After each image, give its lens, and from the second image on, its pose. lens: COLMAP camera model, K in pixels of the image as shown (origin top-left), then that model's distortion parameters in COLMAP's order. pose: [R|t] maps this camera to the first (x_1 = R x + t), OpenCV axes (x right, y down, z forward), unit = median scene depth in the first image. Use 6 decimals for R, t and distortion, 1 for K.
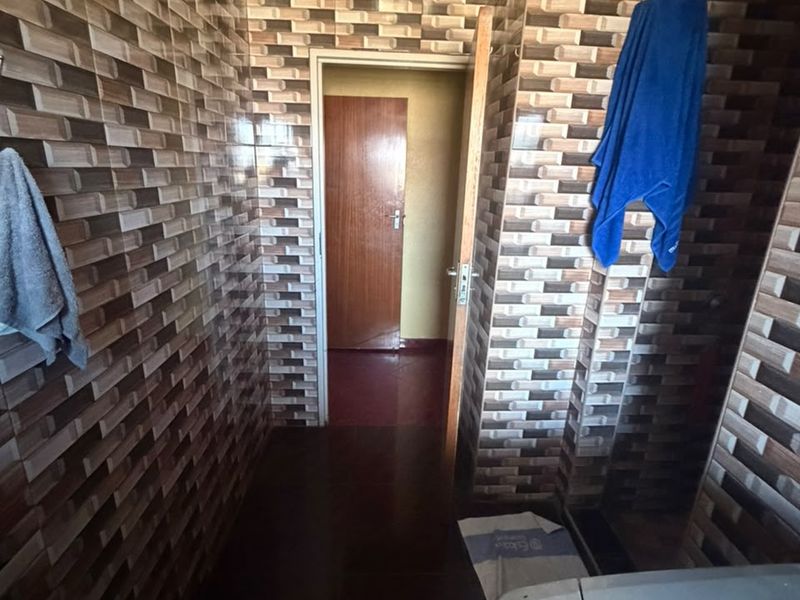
lens RADIAL K [[422.6, 0, 401.3], [0, 422.6, 299.2], [0, 0, 1]] dist [-0.000526, -0.000283]
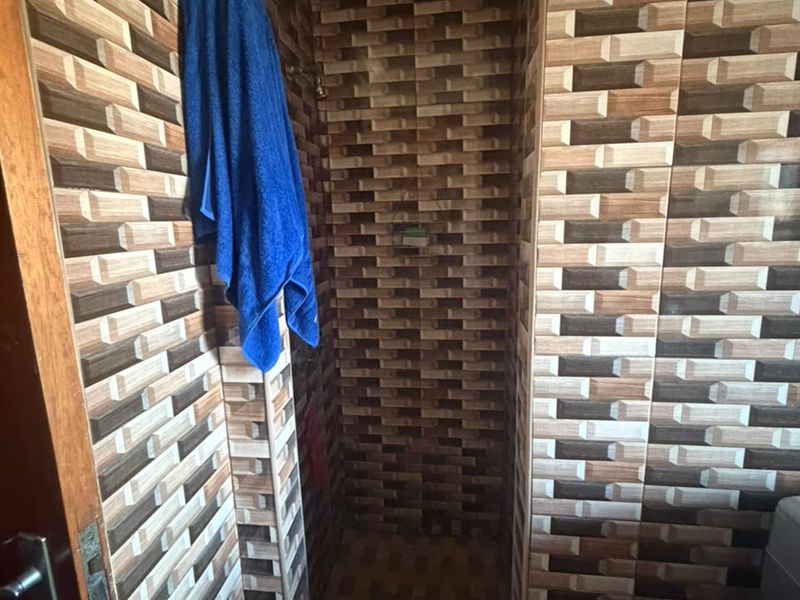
lens RADIAL K [[422.6, 0, 396.6], [0, 422.6, 298.9], [0, 0, 1]] dist [-0.000526, -0.000283]
pose [[0.174231, -0.216217, 0.960674, -0.076088], [0.324515, 0.933703, 0.151292, -0.214557], [-0.929695, 0.285393, 0.232846, 0.646089]]
